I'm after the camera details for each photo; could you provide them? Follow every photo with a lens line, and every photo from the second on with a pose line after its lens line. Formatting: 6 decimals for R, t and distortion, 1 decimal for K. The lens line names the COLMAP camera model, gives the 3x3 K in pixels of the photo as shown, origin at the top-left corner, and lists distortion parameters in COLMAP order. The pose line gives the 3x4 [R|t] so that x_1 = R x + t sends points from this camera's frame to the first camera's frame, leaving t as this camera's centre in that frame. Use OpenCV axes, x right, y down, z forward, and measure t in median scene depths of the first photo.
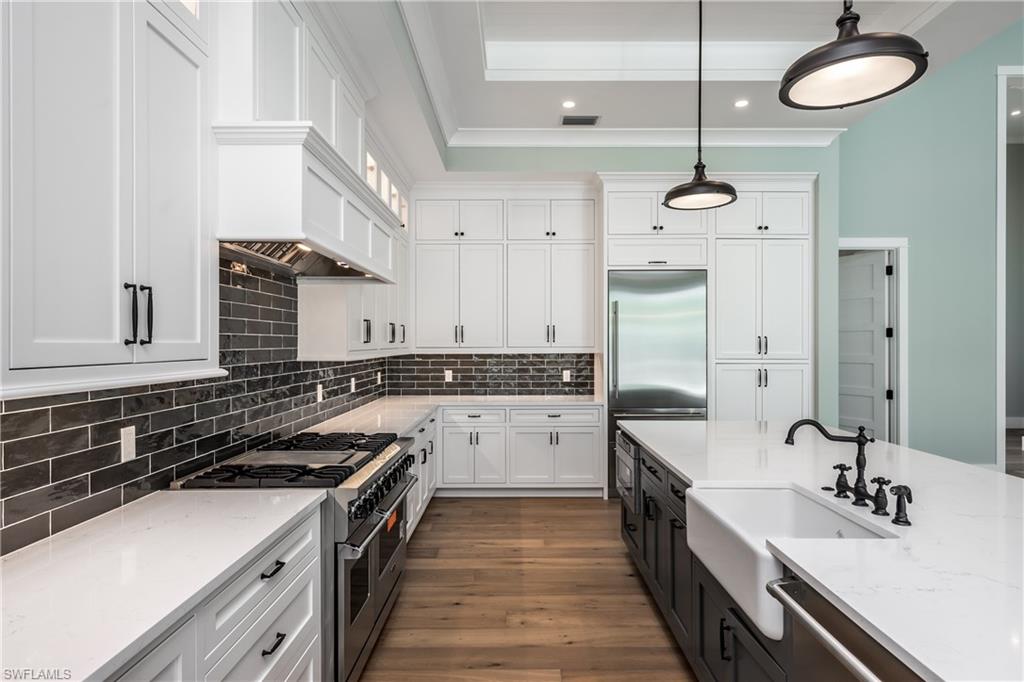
lens RADIAL K [[579.2, 0, 512.0], [0, 579.2, 341.0], [0, 0, 1]] dist [0.002084, 0.000337]
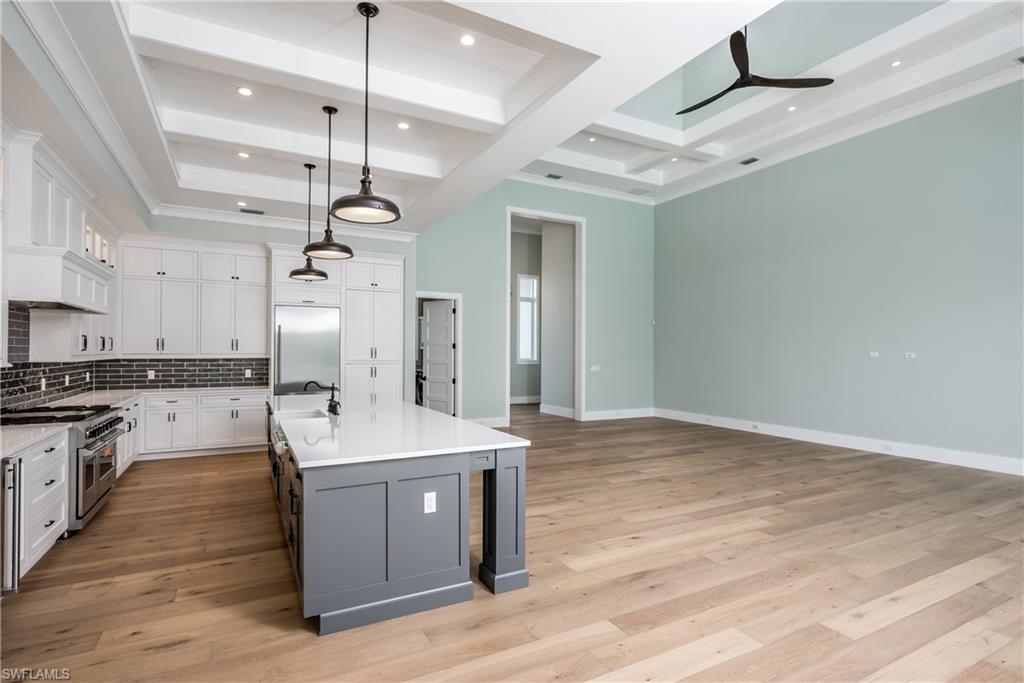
lens RADIAL K [[517.6, 0, 516.1], [0, 517.6, 347.3], [0, 0, 1]] dist [-0.000480, 0.000332]
pose [[0.879959, 0.008714, 0.474969, 0.074988], [-0.006786, 0.999960, -0.005772, -0.003676], [-0.475001, 0.001856, 0.879983, -0.536315]]
